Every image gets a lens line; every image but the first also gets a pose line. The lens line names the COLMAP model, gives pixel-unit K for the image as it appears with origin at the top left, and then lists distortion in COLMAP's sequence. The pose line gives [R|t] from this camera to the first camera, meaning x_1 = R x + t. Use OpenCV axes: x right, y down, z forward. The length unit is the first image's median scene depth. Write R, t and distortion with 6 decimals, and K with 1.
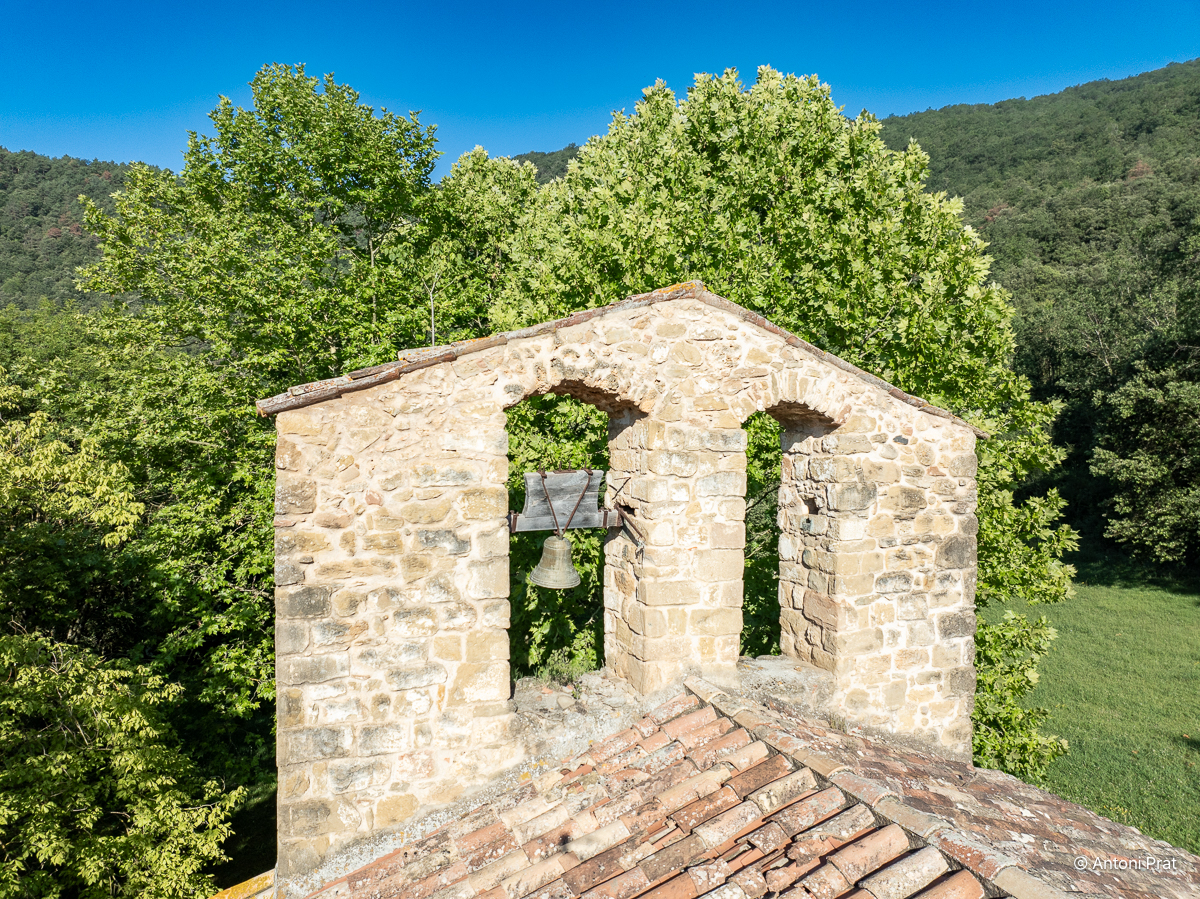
lens RADIAL K [[845.6, 0, 596.3], [0, 845.6, 445.8], [0, 0, 1]] dist [-0.051807, 0.024454]
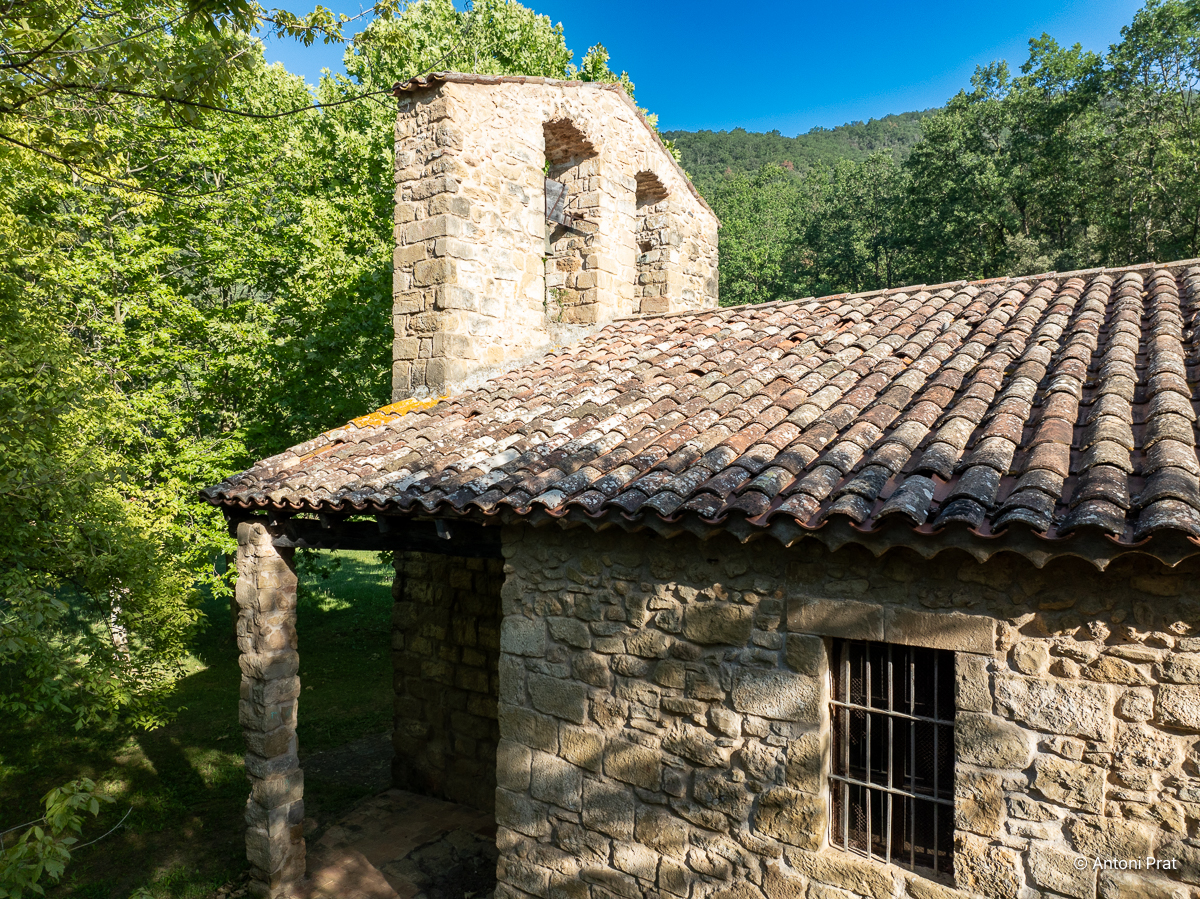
lens RADIAL K [[845.6, 0, 599.0], [0, 845.6, 445.4], [0, 0, 1]] dist [-0.051807, 0.024454]
pose [[0.833363, 0.008658, 0.552659, -0.750955], [-0.004832, 0.999953, -0.008380, 0.487448], [-0.552705, 0.004313, 0.833366, -0.334108]]
